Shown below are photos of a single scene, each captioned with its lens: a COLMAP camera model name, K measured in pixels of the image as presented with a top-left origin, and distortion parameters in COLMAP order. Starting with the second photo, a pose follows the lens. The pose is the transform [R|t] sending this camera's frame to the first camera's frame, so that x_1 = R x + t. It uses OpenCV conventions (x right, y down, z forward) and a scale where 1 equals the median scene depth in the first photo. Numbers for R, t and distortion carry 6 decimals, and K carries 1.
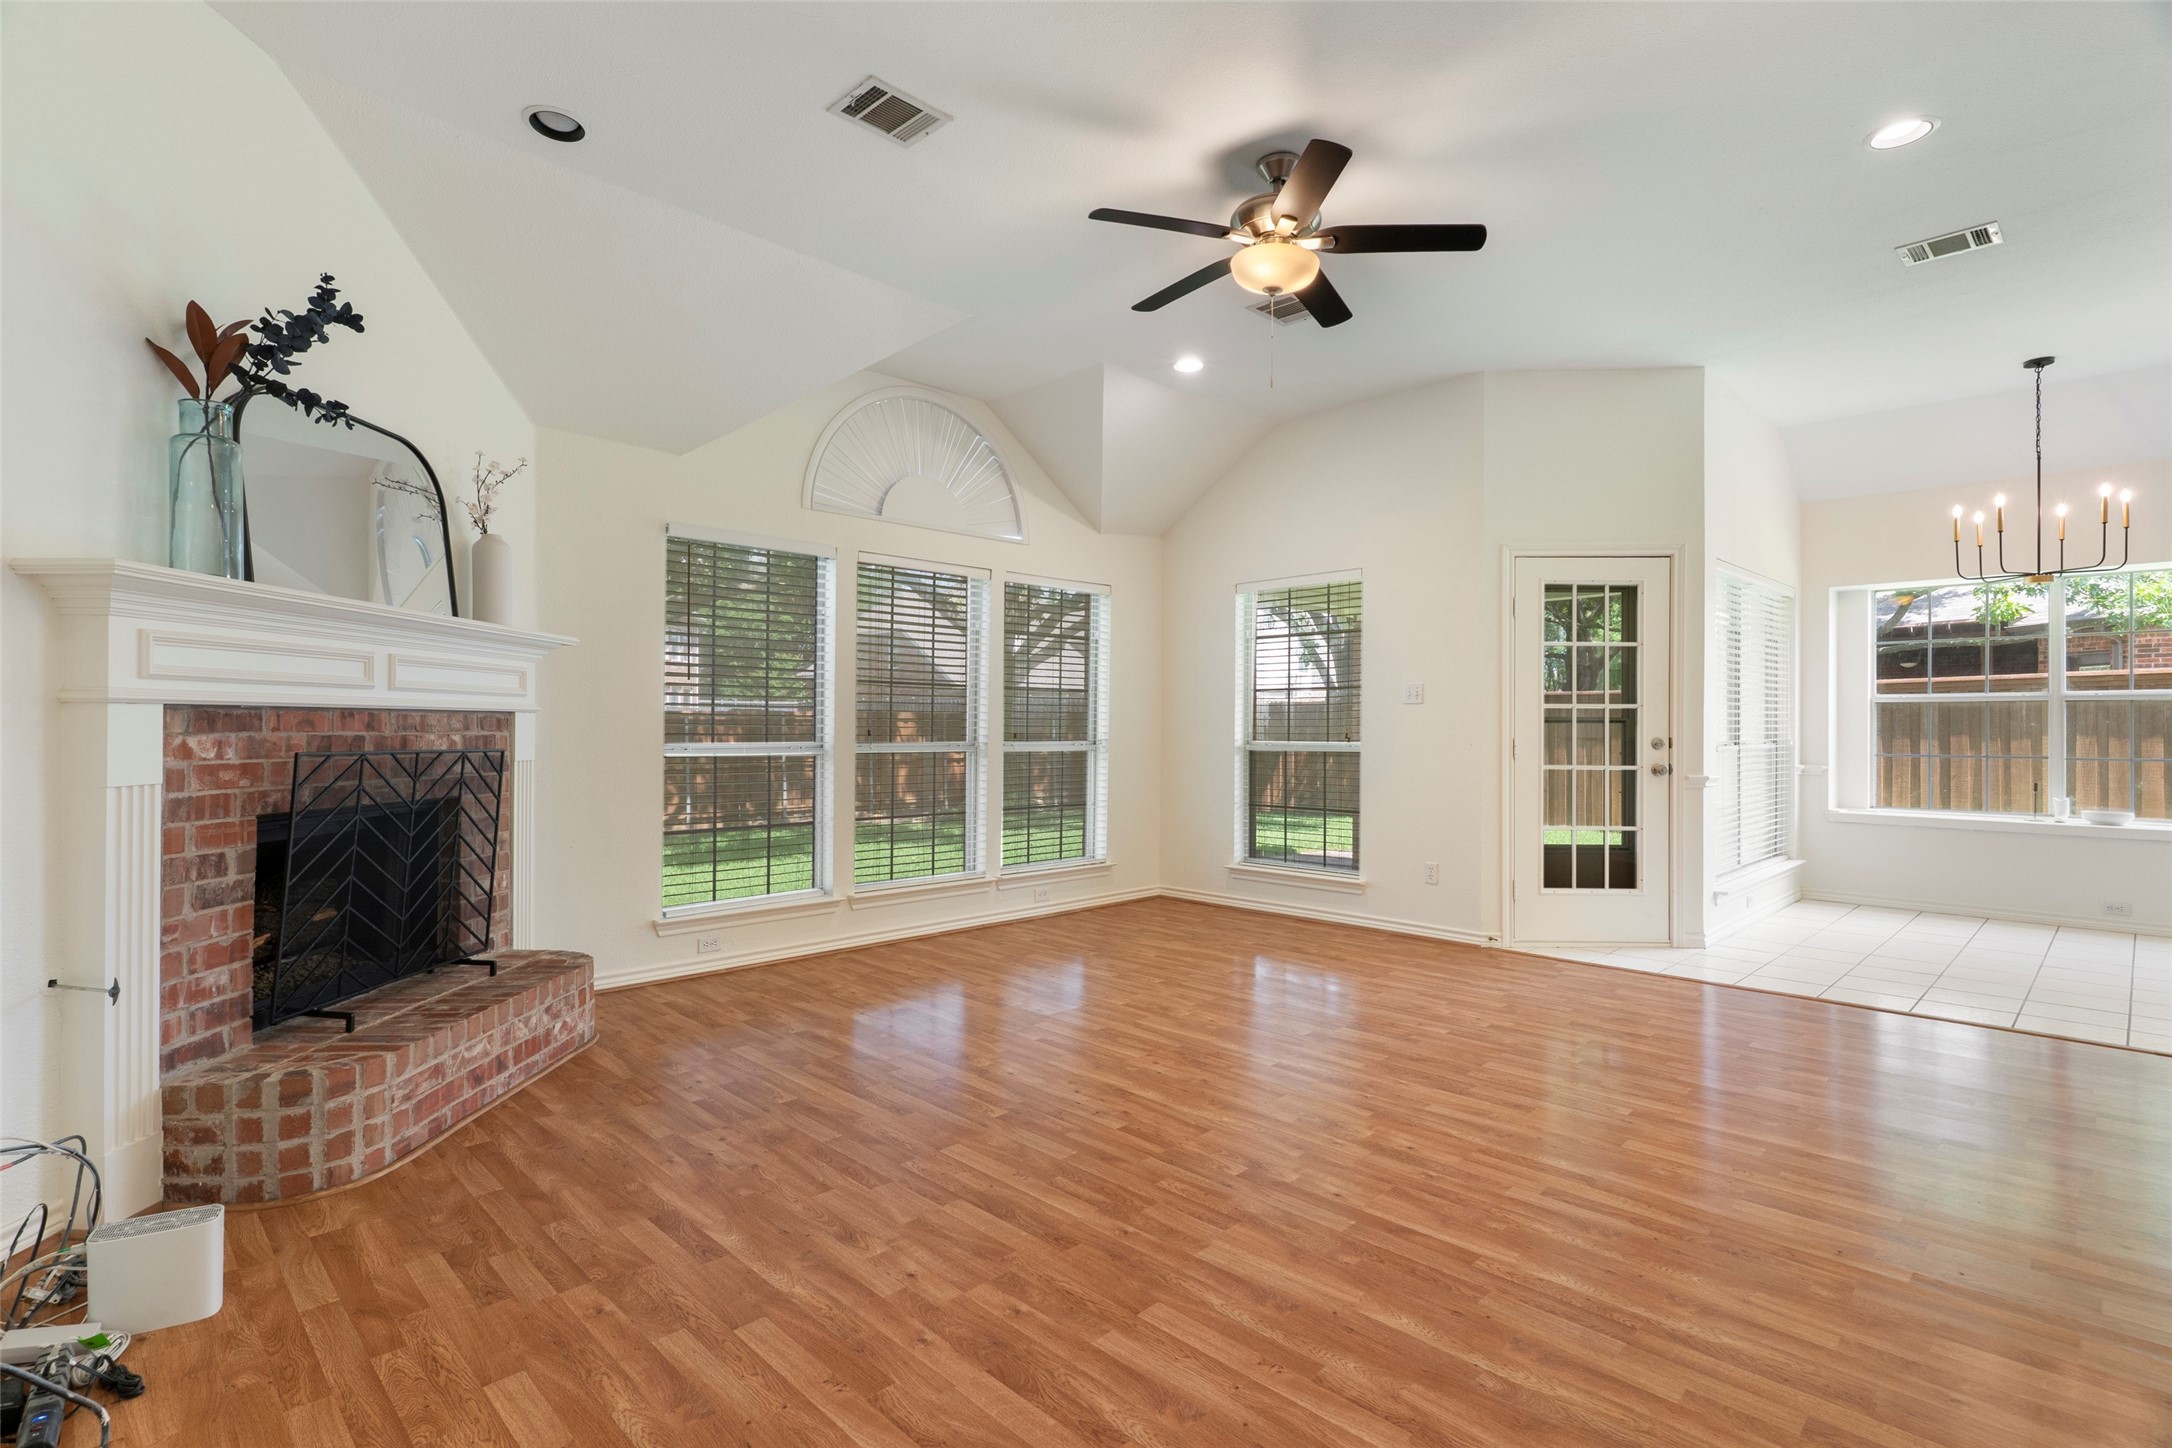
lens RADIAL K [[1039.5, 0, 1072.2], [0, 1039.5, 723.0], [0, 0, 1]] dist [0.000358, 0.001274]
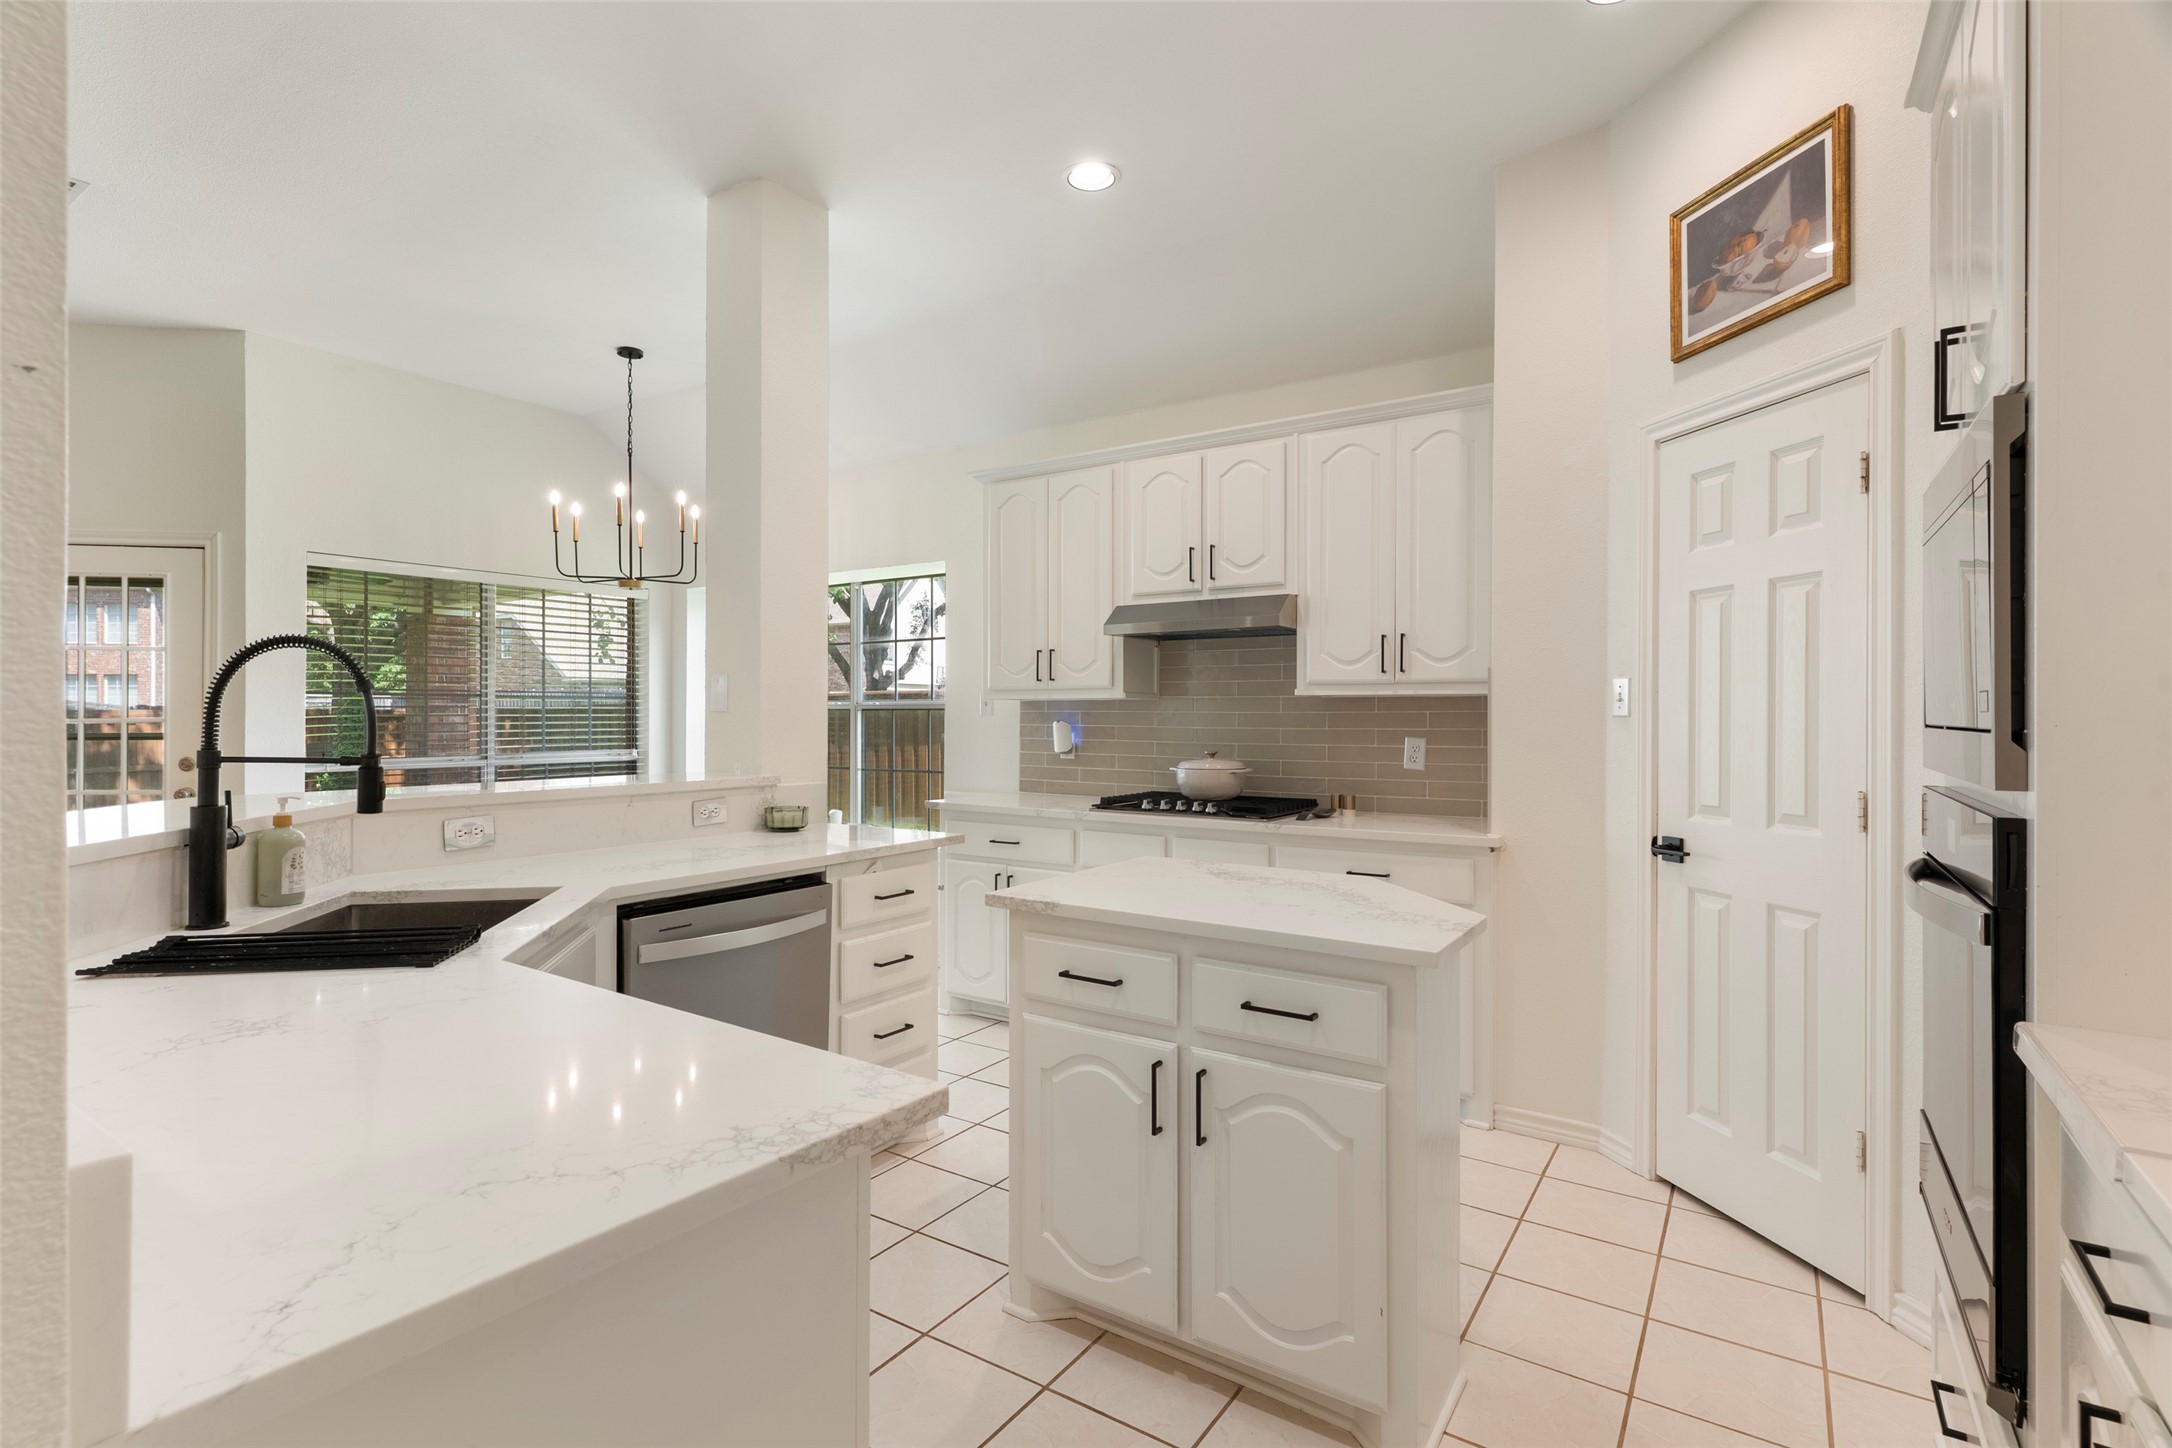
lens RADIAL K [[1039.5, 0, 1084.7], [0, 1039.5, 712.5], [0, 0, 1]] dist [0.000358, 0.001274]
pose [[0.978598, -0.003772, 0.205748, 1.809927], [0.004121, 0.999991, -0.001268, -0.031711], [-0.205741, 0.002088, 0.978604, 0.009690]]
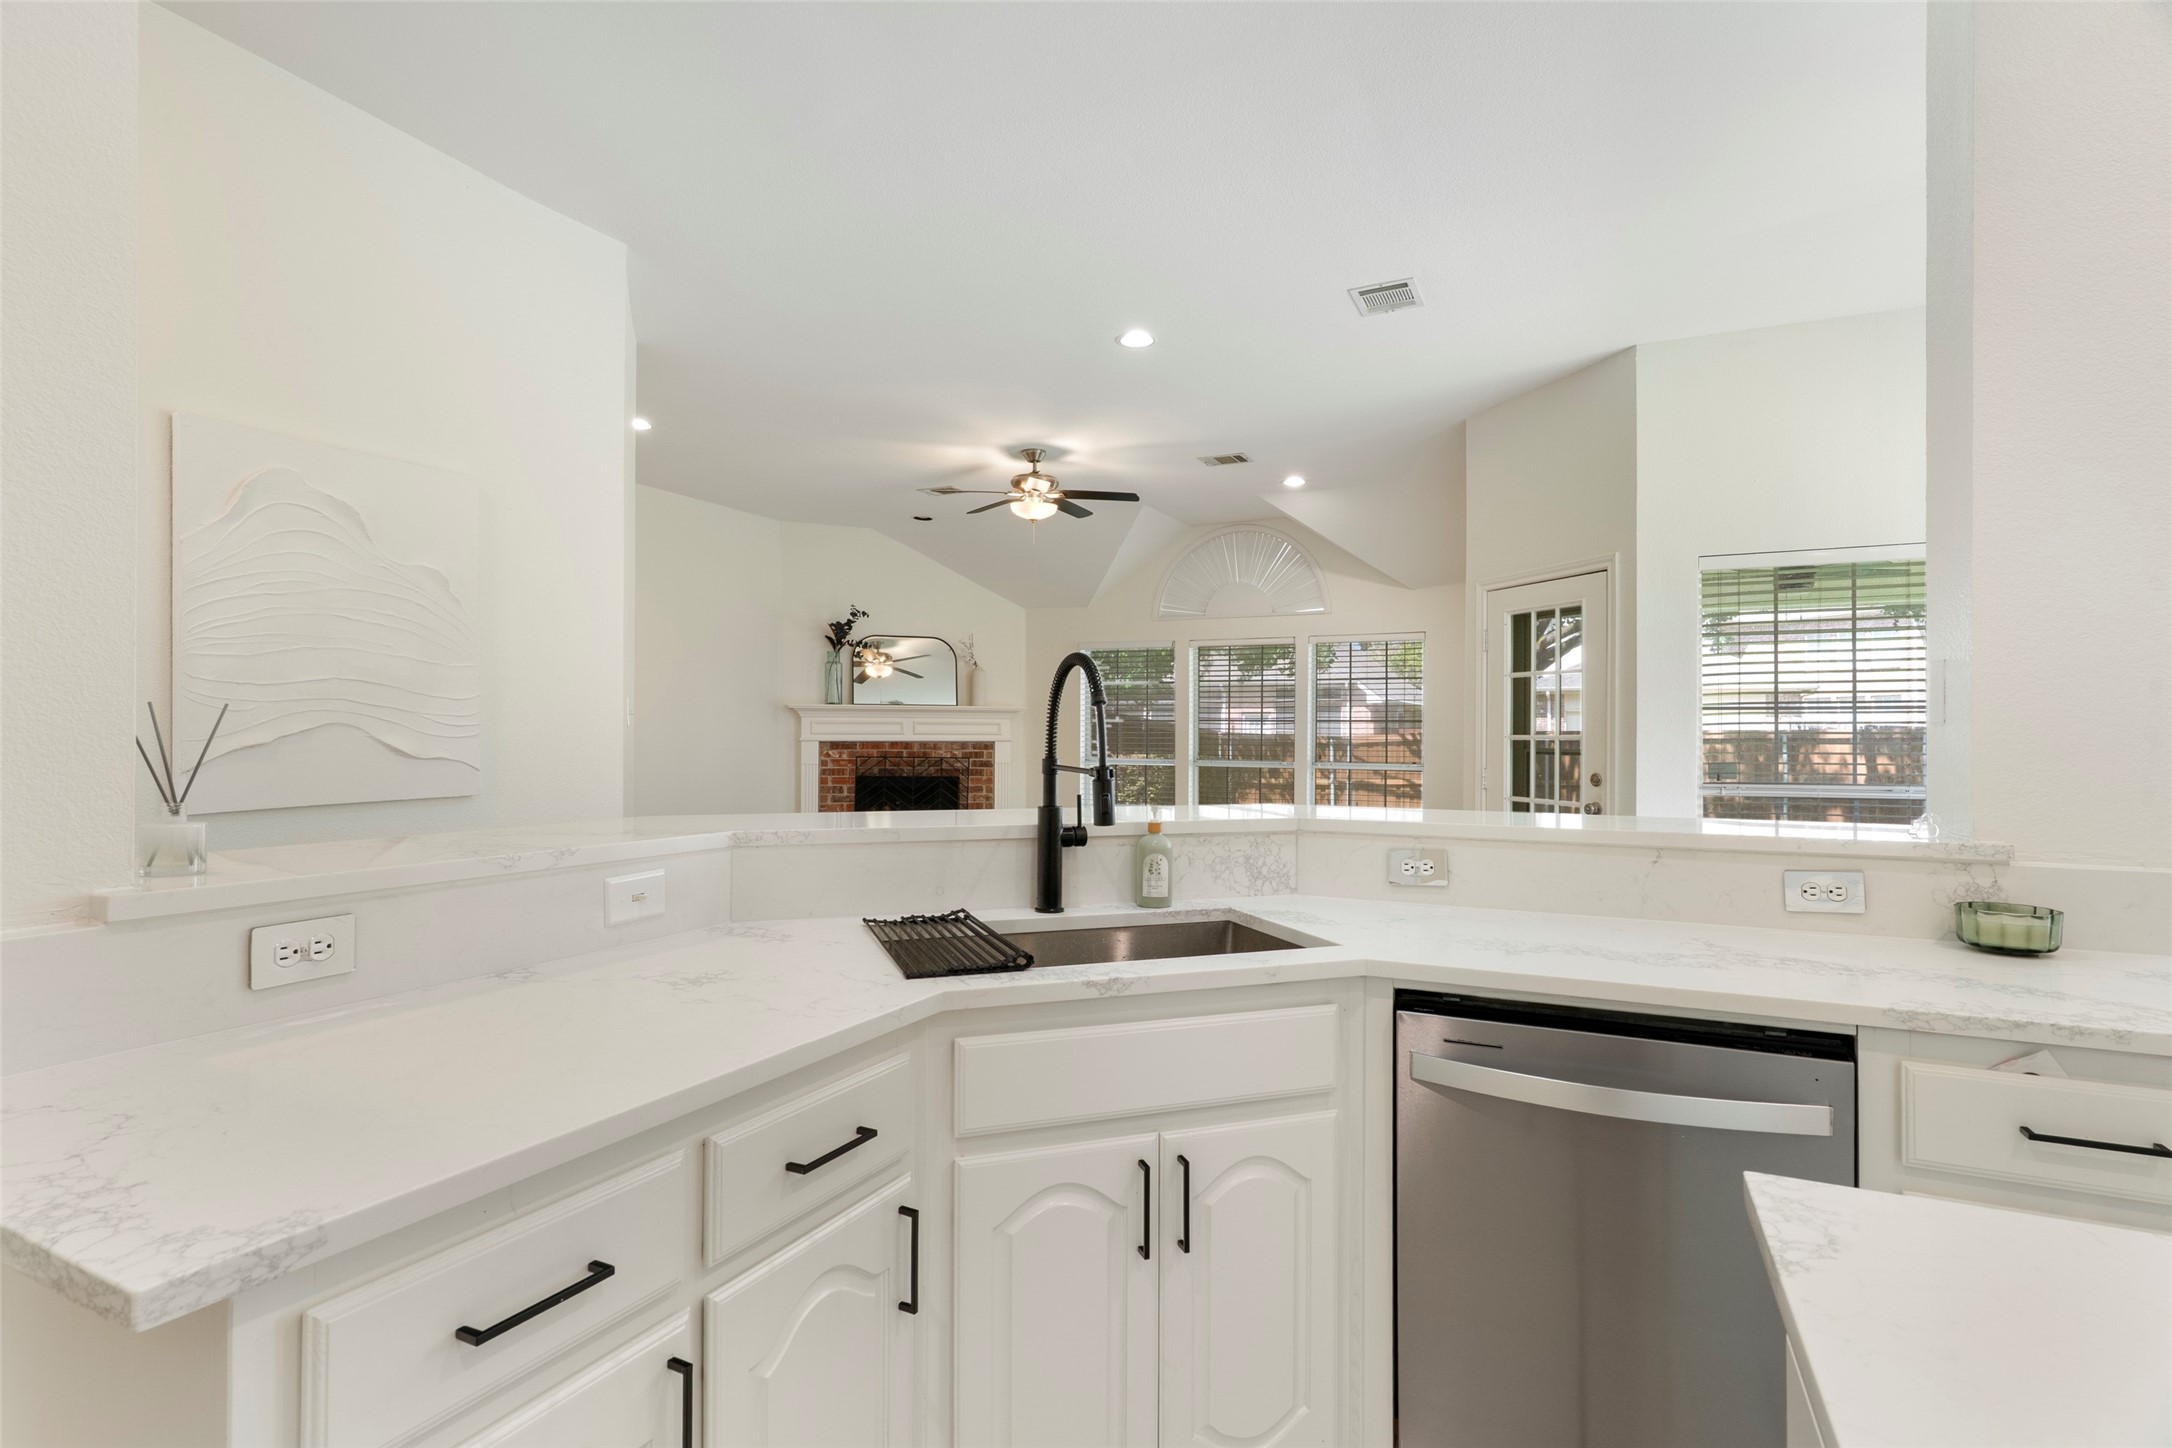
lens RADIAL K [[1076.2, 0, 1060.9], [0, 1076.2, 713.4], [0, 0, 1]] dist [0.002712, -0.000280]
pose [[0.331808, -0.019004, -0.943155, 2.090733], [-0.001744, 0.999783, -0.020759, -0.028468], [0.943345, 0.008533, 0.331703, 0.419545]]
